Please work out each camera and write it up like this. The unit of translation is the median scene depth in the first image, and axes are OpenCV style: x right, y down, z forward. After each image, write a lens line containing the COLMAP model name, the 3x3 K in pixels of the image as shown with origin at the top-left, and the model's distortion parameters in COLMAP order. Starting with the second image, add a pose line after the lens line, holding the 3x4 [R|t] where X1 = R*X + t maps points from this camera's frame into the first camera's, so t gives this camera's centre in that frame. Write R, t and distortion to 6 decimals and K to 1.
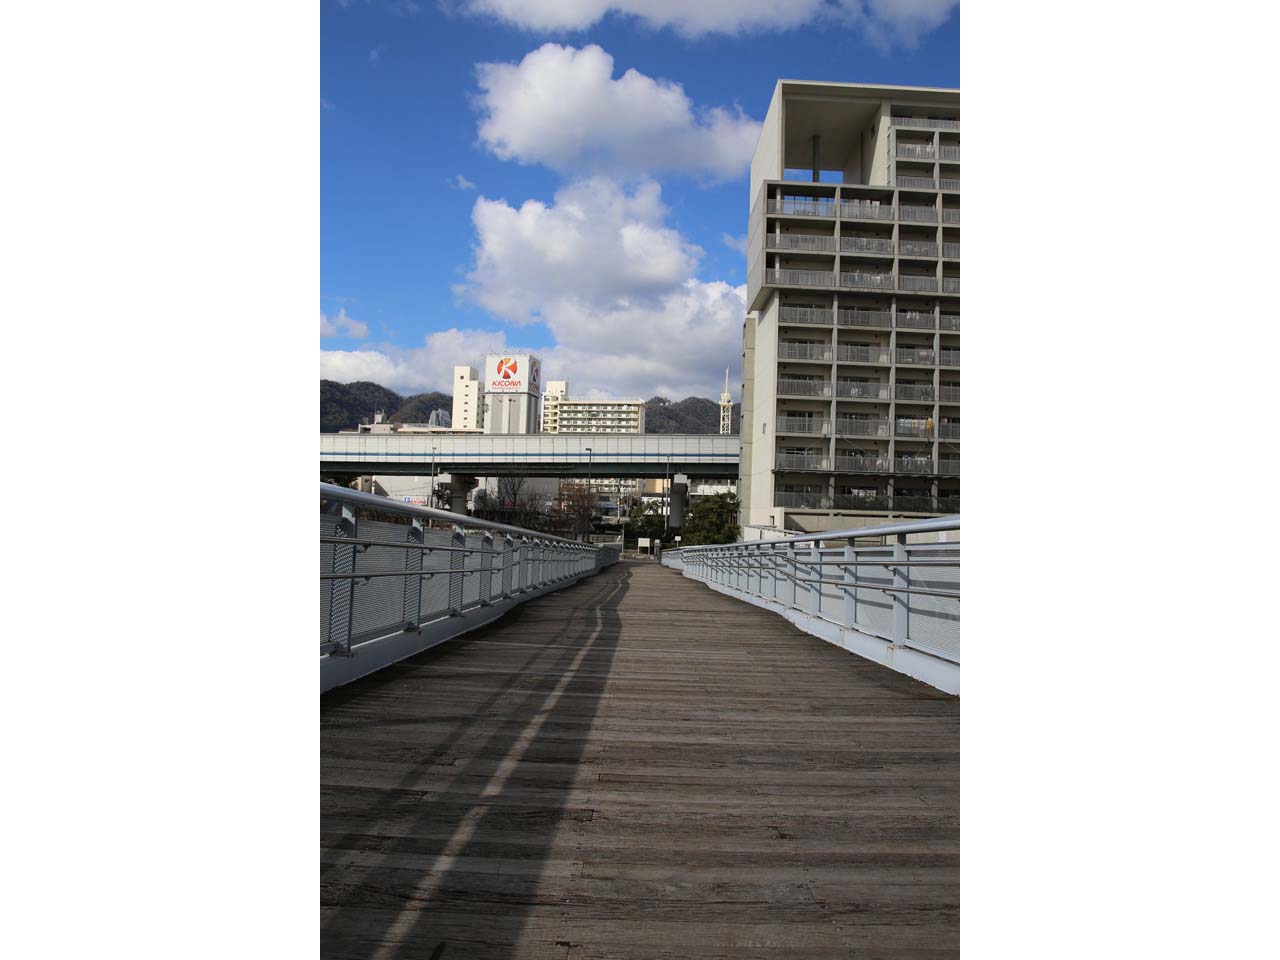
lens RADIAL K [[1001.0, 0, 639.4], [0, 1001.0, 477.8], [0, 0, 1]] dist [-0.073801, -0.000739]
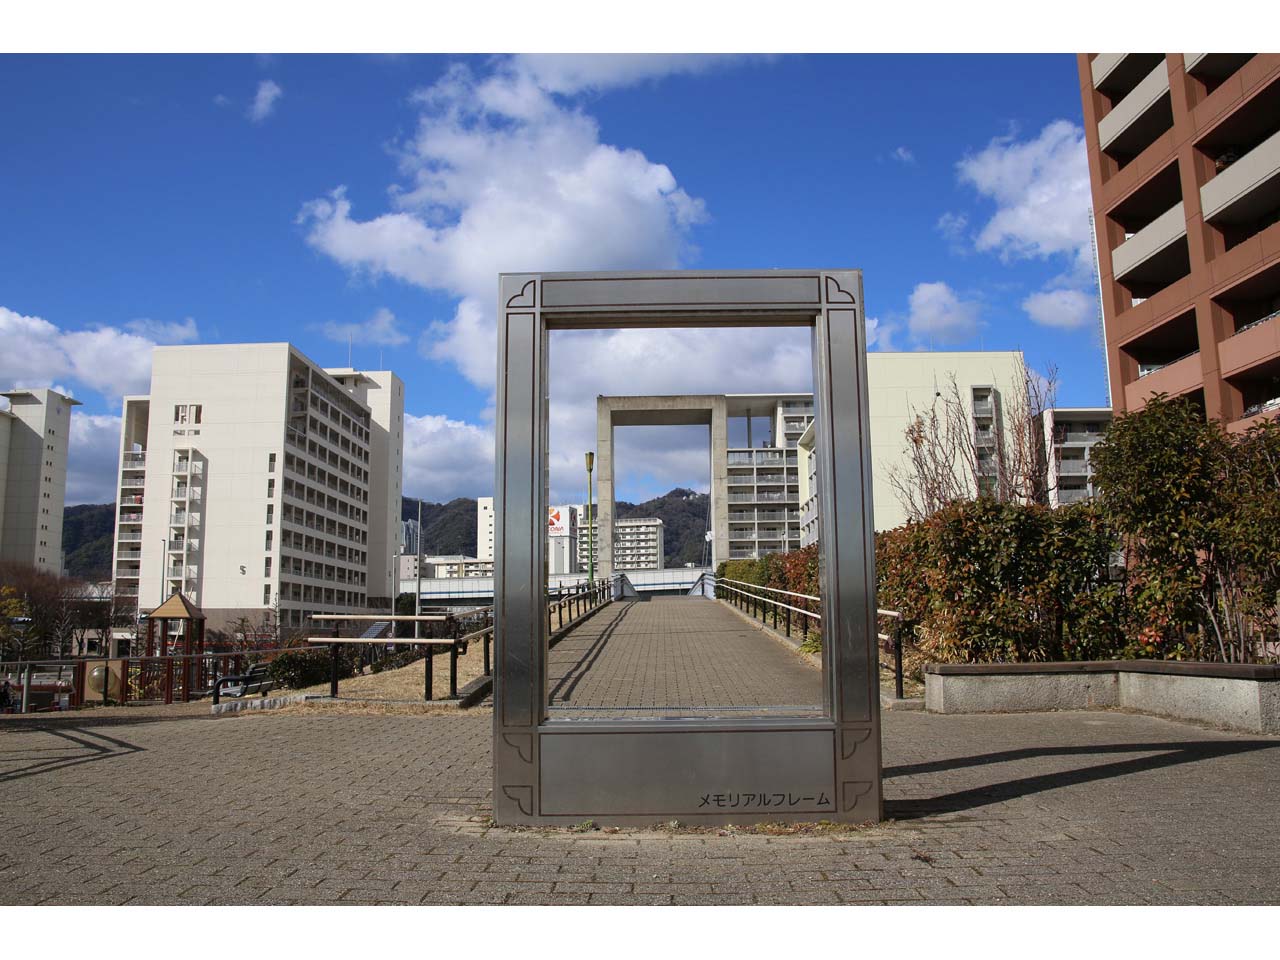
lens RADIAL K [[1001.0, 0, 640.4], [0, 1001.0, 480.0], [0, 0, 1]] dist [-0.073801, -0.000739]
pose [[0.998707, -0.048667, -0.014716, -0.000281], [0.046610, 0.991990, -0.117403, -0.002726], [0.020312, 0.116566, 0.992975, -0.257902]]
